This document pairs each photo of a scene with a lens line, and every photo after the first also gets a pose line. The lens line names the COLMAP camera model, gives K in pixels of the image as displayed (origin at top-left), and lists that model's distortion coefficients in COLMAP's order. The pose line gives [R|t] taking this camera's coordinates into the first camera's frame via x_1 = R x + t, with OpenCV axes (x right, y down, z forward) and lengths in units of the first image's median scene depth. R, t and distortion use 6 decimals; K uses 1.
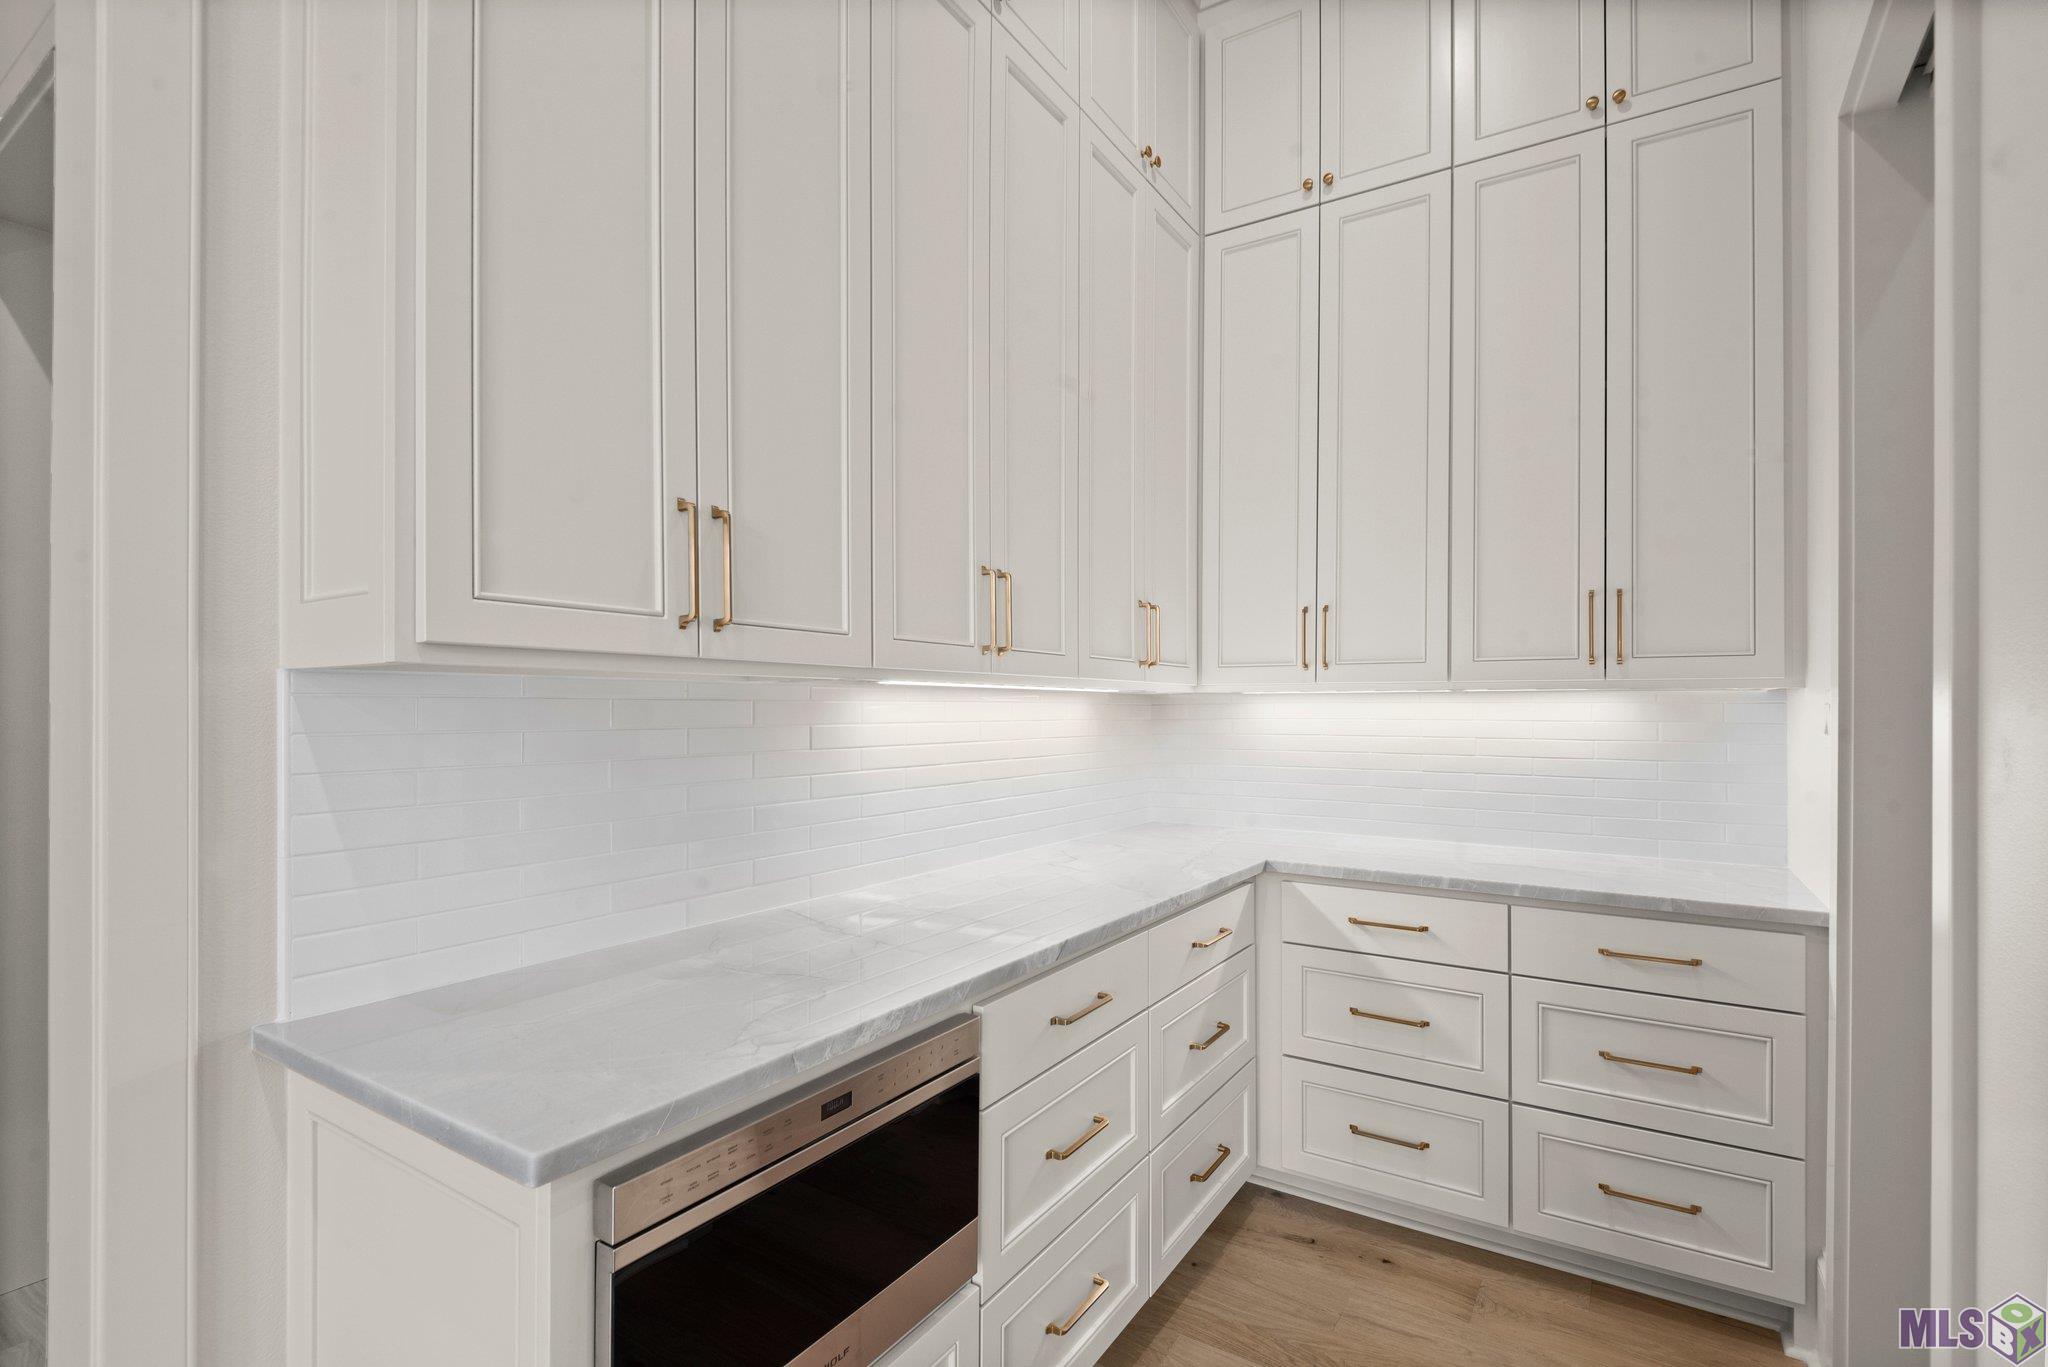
lens RADIAL K [[942.2, 0, 1032.0], [0, 942.2, 714.4], [0, 0, 1]] dist [0.023821, -0.018726]
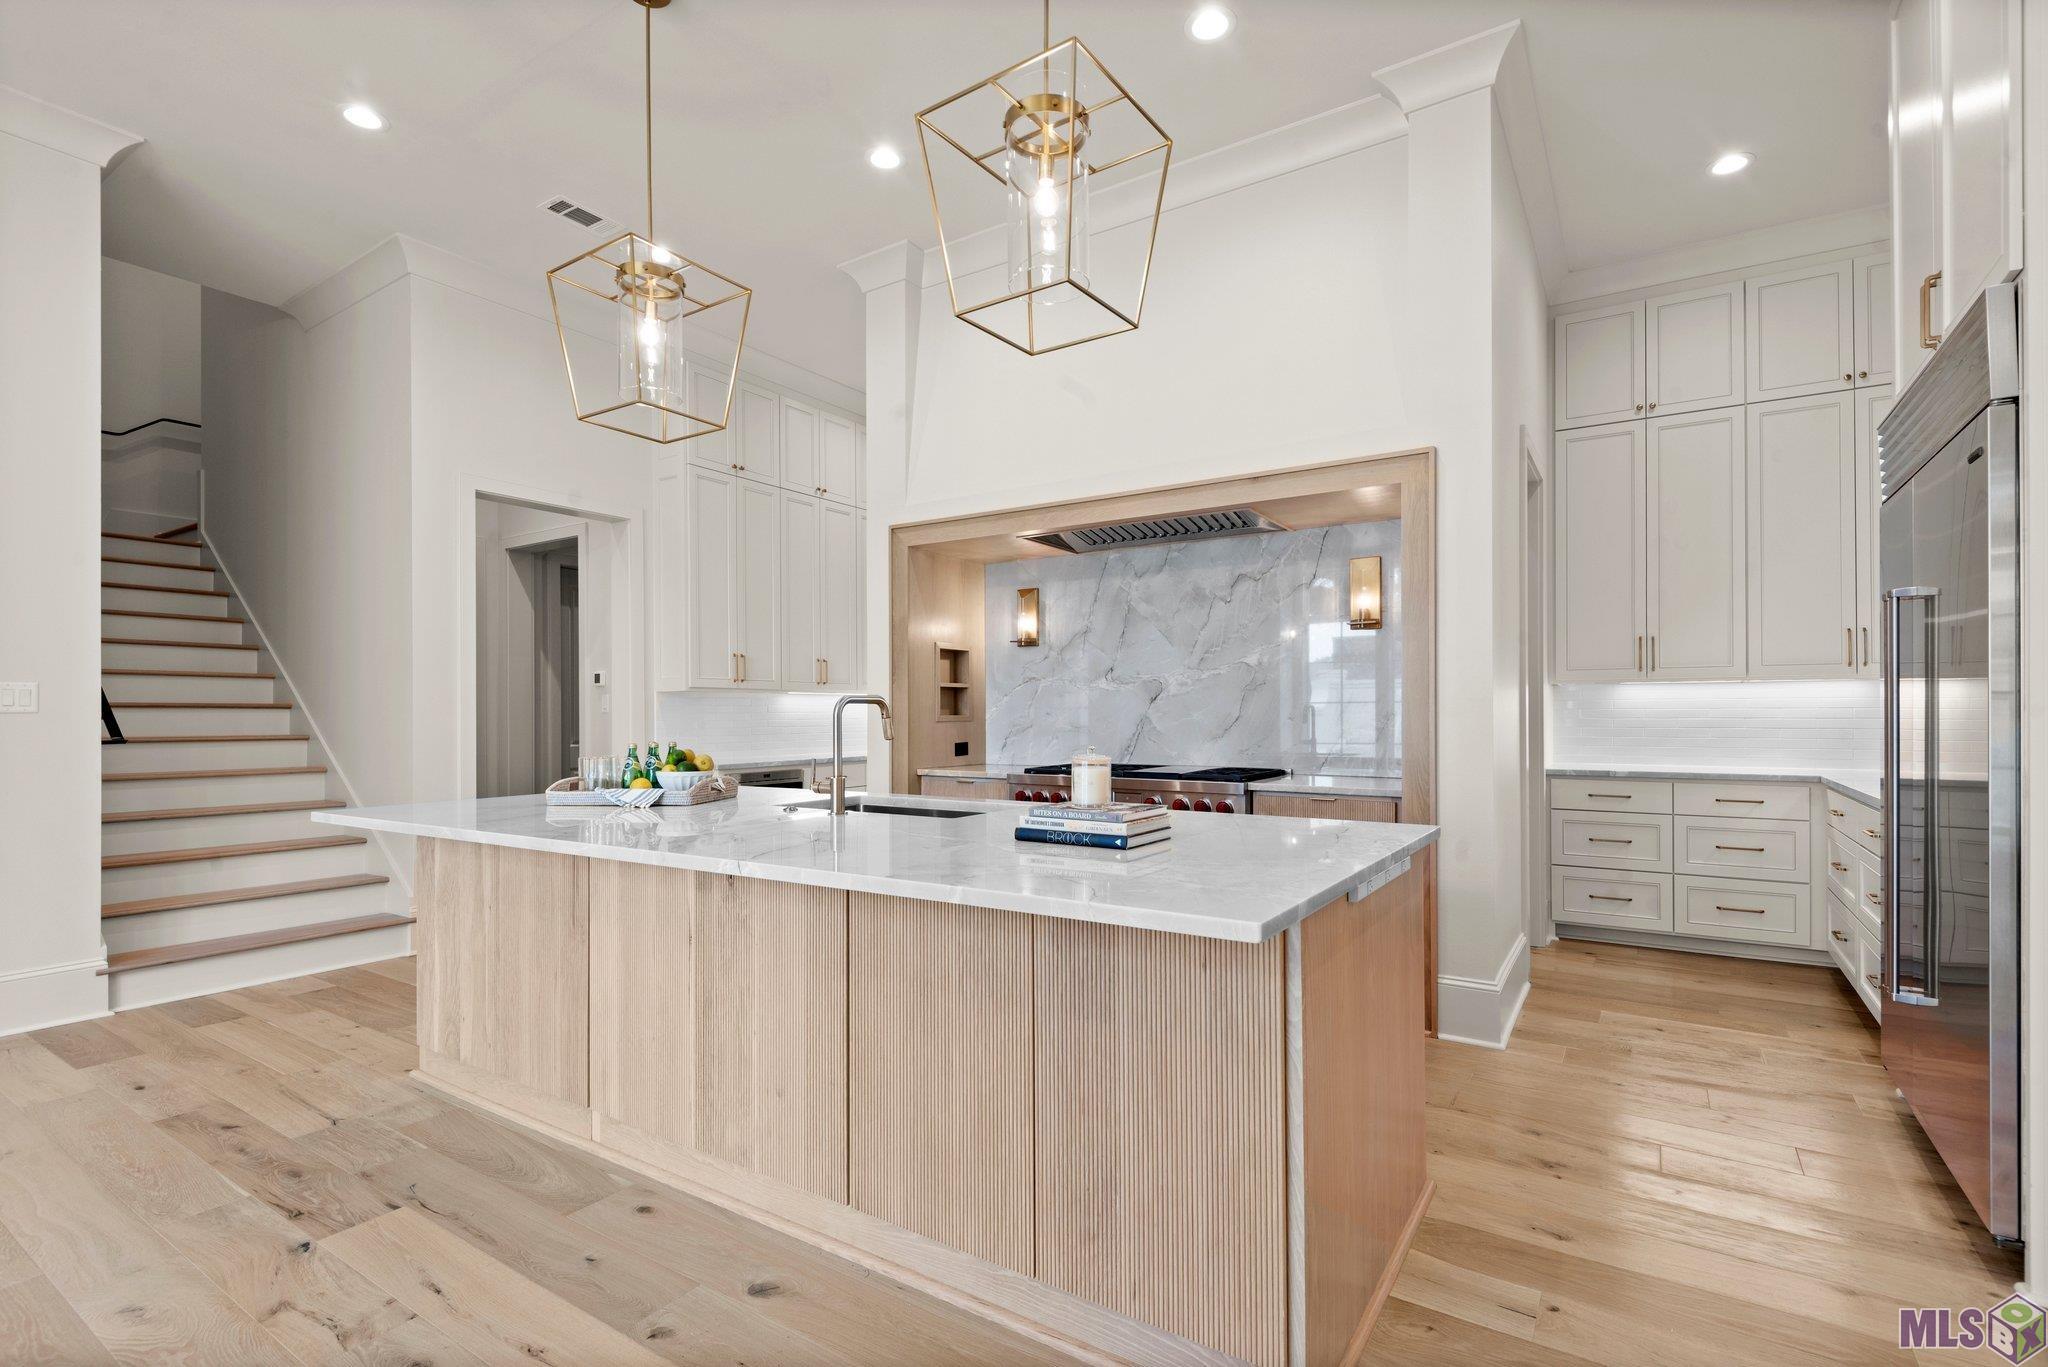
lens RADIAL K [[942.2, 0, 1032.0], [0, 942.2, 714.4], [0, 0, 1]] dist [0.023821, -0.018726]
pose [[0.999928, -0.005957, -0.010460, 0.616213], [0.005918, 0.999975, -0.003744, 0.049949], [0.010482, 0.003682, 0.999938, -1.966132]]
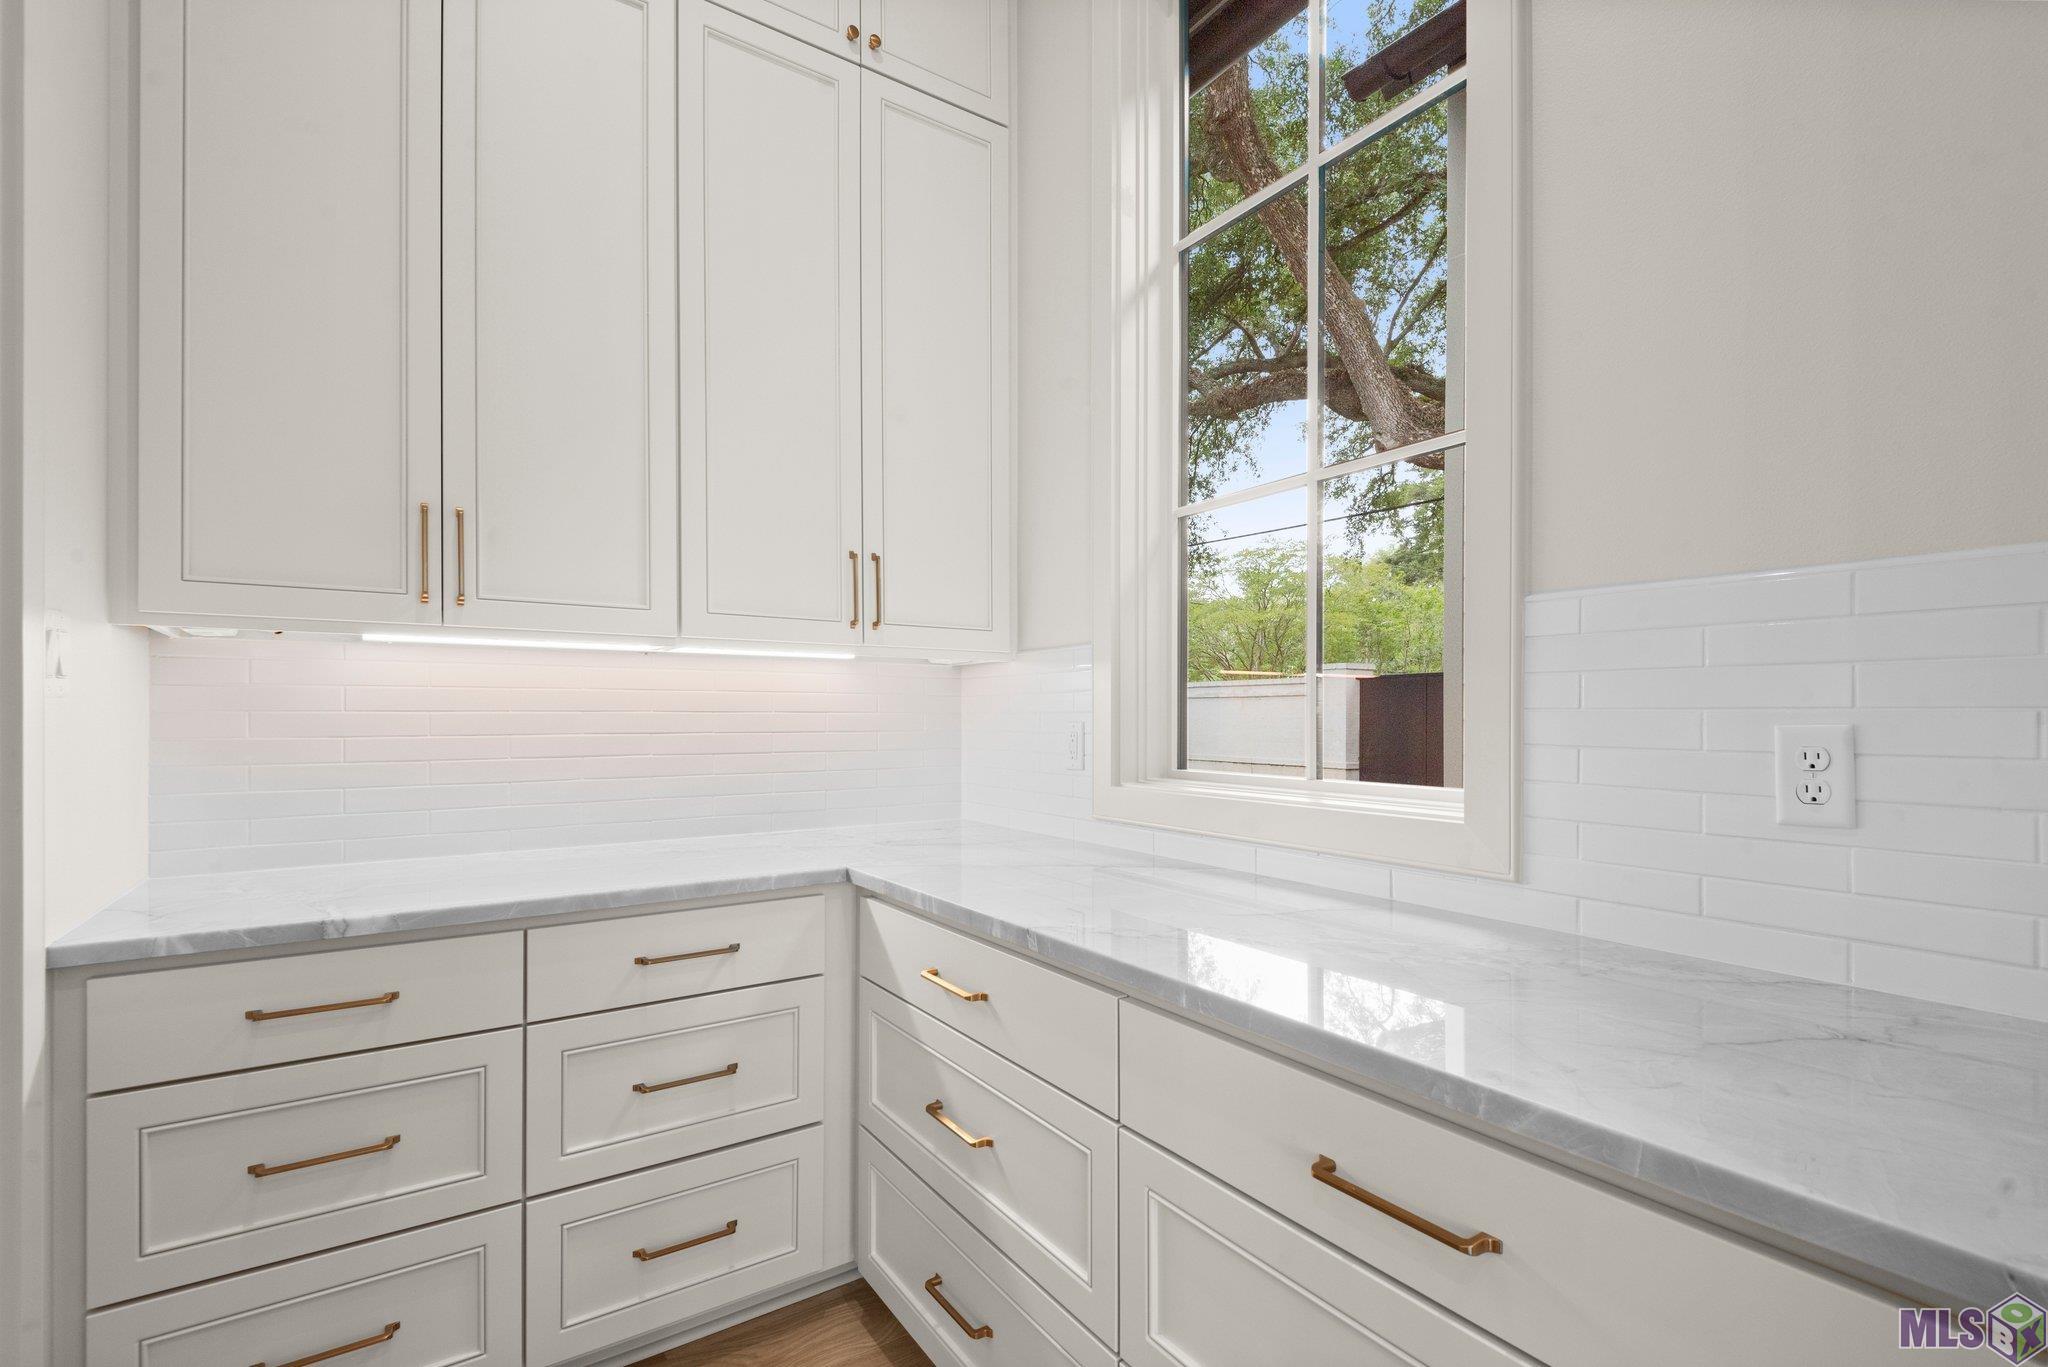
lens RADIAL K [[942.2, 0, 1032.0], [0, 942.2, 714.4], [0, 0, 1]] dist [0.023821, -0.018726]
pose [[0.412238, -0.002857, 0.911072, 1.466485], [0.004407, 0.999990, 0.001141, 0.042186], [-0.911066, 0.003544, 0.412246, -0.583483]]
